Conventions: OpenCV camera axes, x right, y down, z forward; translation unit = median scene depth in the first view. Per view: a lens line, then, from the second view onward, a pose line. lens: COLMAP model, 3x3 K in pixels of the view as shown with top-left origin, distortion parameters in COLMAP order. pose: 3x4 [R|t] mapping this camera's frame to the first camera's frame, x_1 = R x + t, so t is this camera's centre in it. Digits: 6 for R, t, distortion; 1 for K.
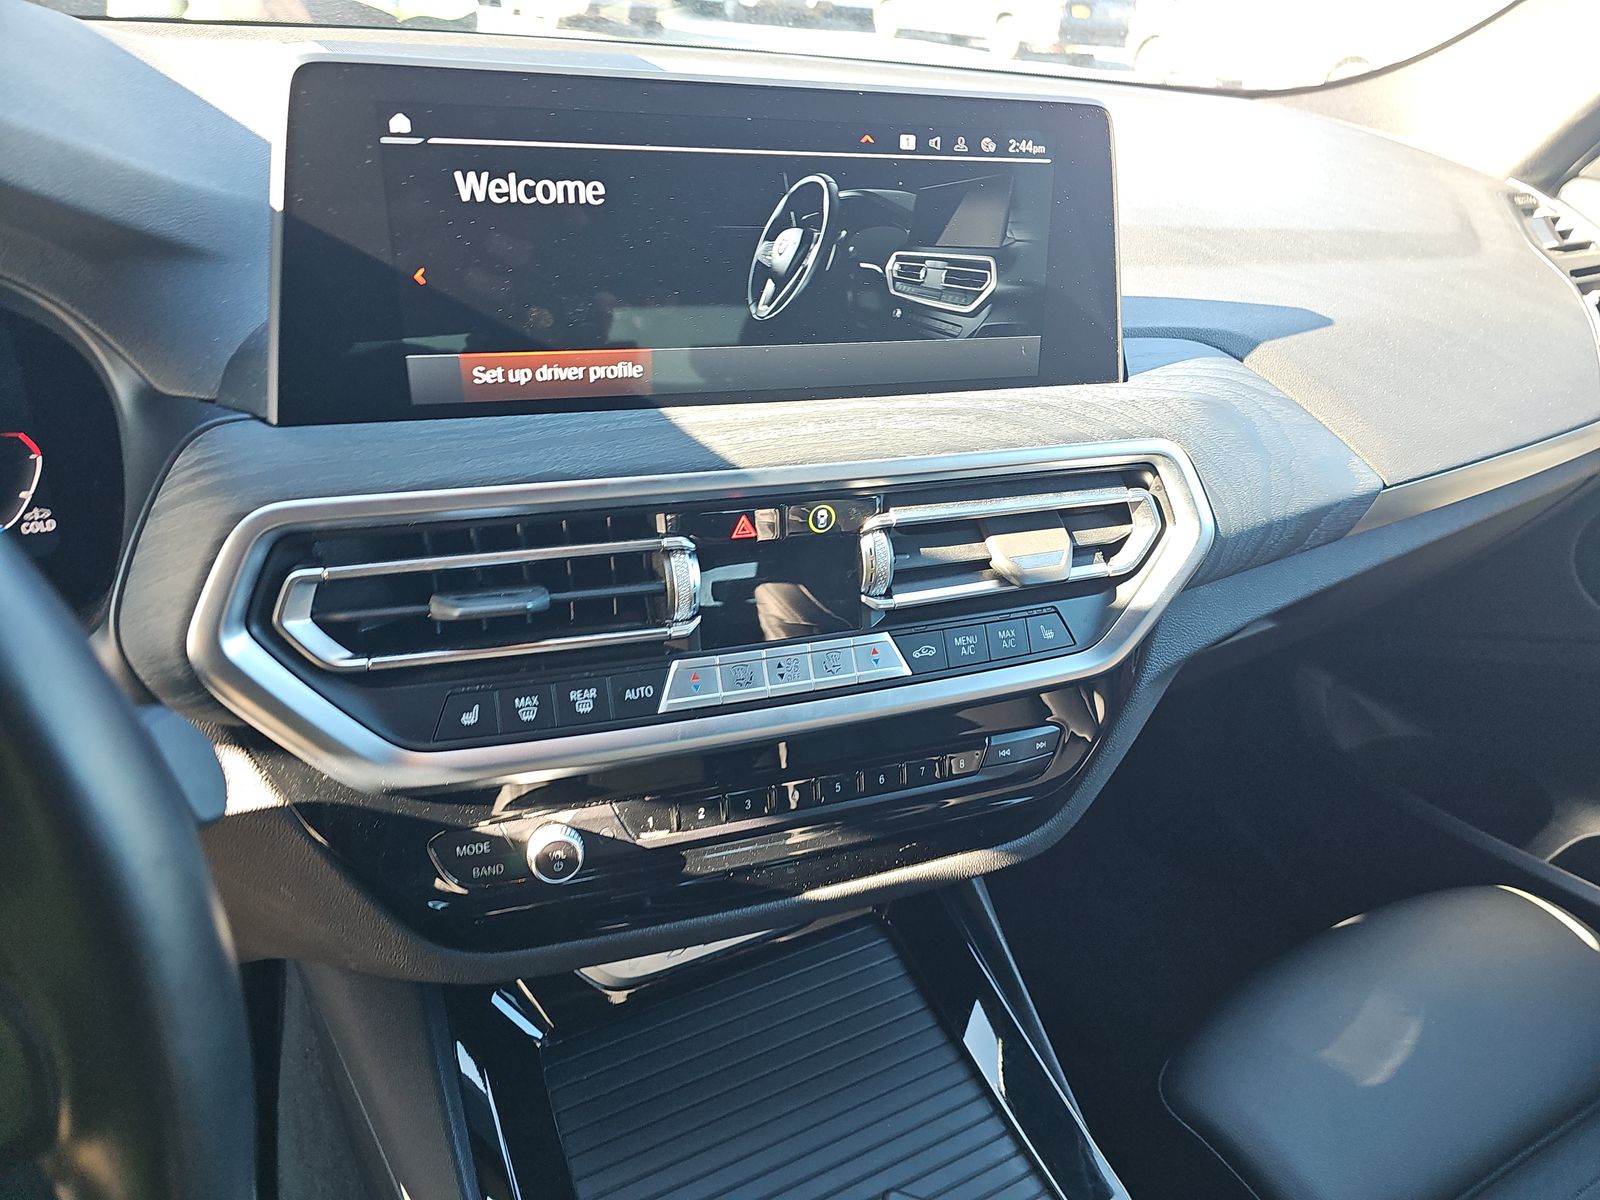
lens RADIAL K [[1046.2, 0, 796.5], [0, 1046.2, 602.3], [0, 0, 1]] dist [0.031681, -0.035412]
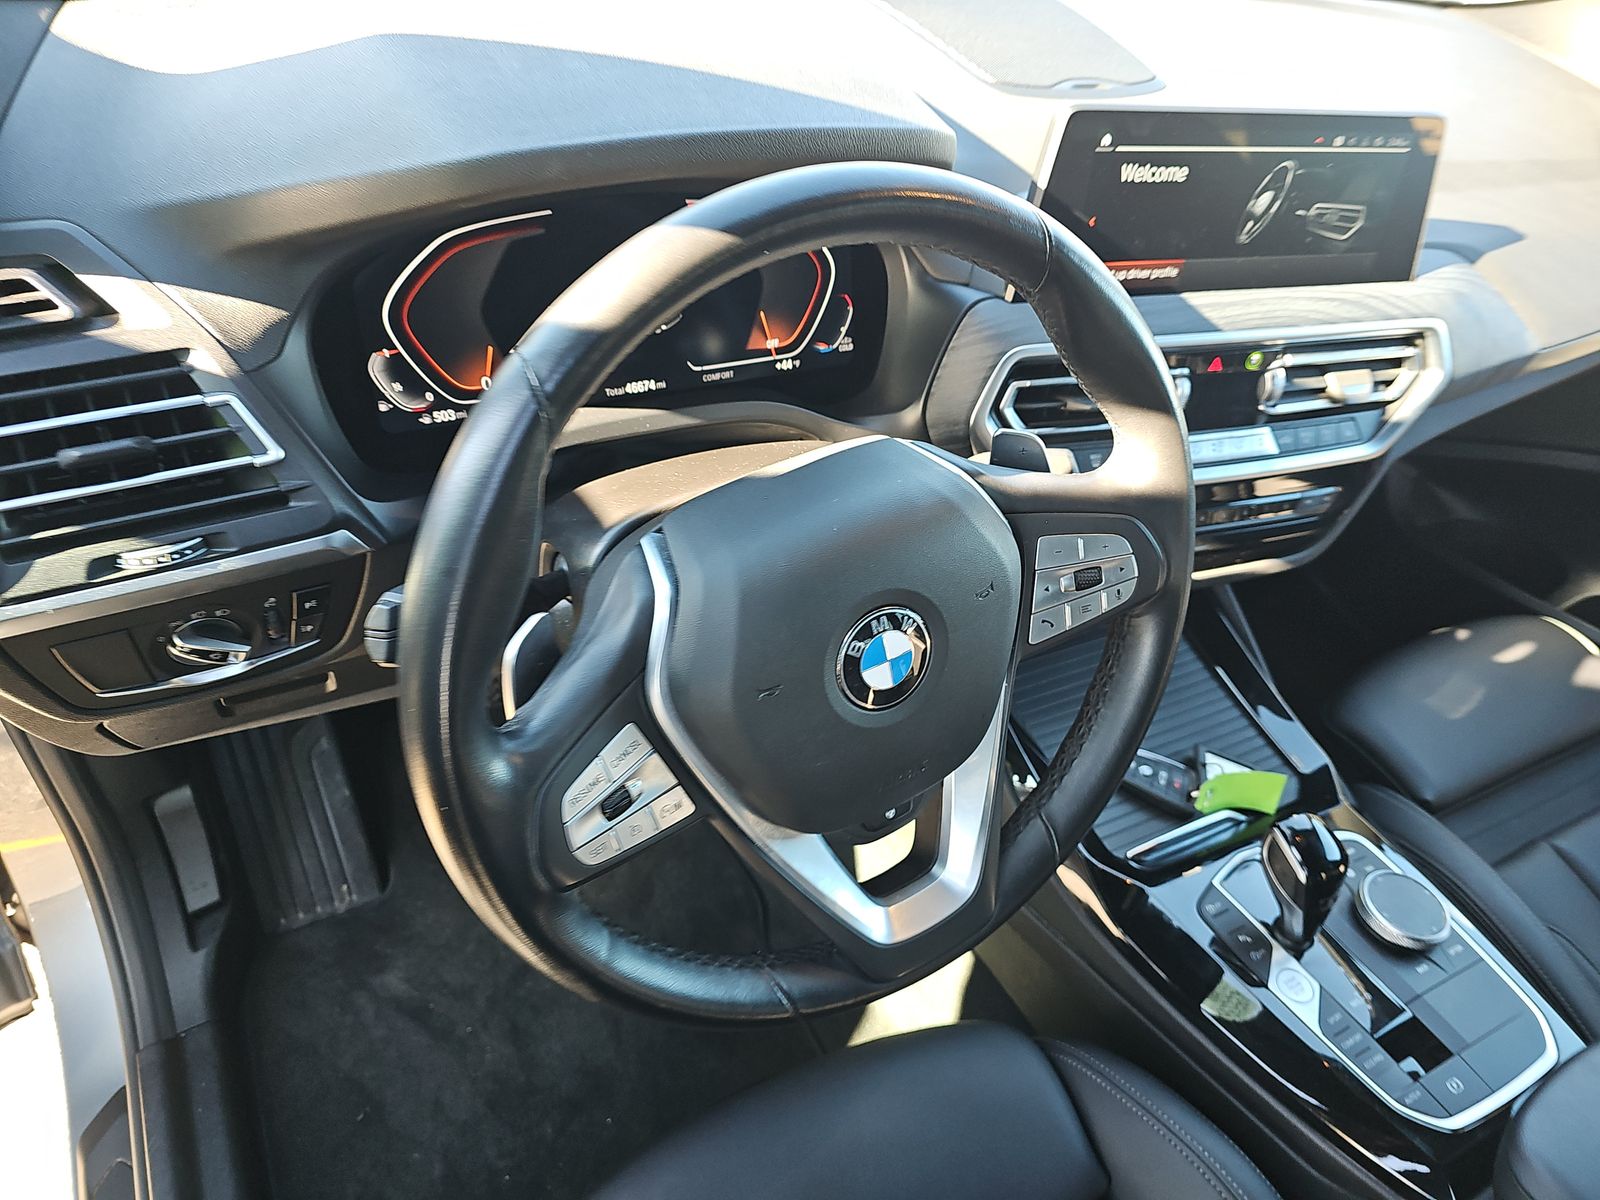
lens RADIAL K [[1046.2, 0, 801.7], [0, 1046.2, 607.2], [0, 0, 1]] dist [0.031681, -0.035412]
pose [[0.998630, 0.045017, 0.026676, -0.702979], [-0.049588, 0.976930, 0.207721, -0.004513], [-0.016709, -0.208759, 0.977824, -0.747625]]
